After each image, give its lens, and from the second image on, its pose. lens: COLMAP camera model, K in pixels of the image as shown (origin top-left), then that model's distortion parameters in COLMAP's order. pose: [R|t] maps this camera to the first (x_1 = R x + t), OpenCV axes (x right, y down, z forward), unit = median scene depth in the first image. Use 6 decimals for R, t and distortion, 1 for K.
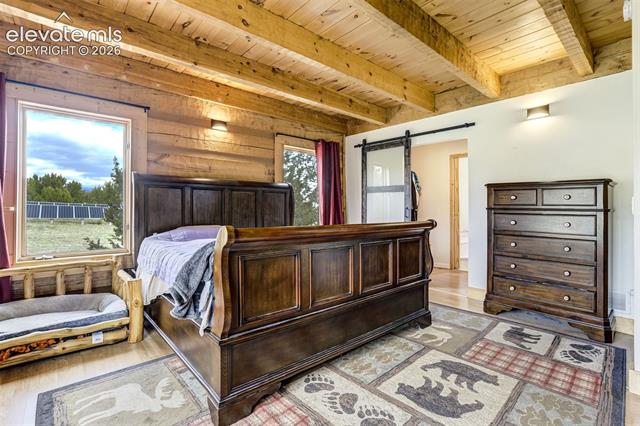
lens RADIAL K [[300.2, 0, 317.8], [0, 300.2, 206.4], [0, 0, 1]] dist [-0.026121, 0.004236]
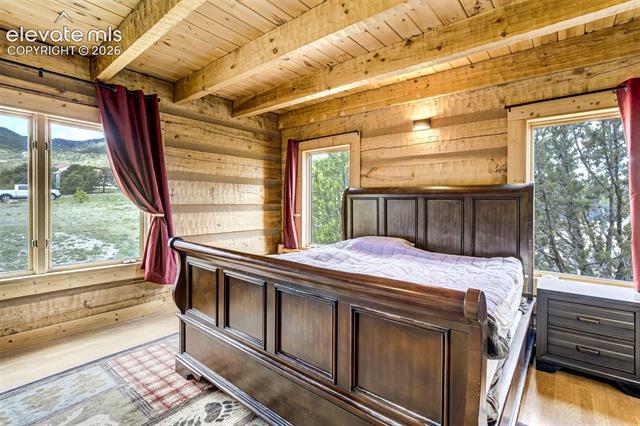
lens RADIAL K [[300.2, 0, 312.4], [0, 300.2, 203.3], [0, 0, 1]] dist [-0.026121, 0.004236]
pose [[0.148401, -0.008179, -0.988893, 0.443101], [-0.009094, 0.999912, -0.009635, -0.027775], [0.988885, 0.010422, 0.148314, 0.512997]]
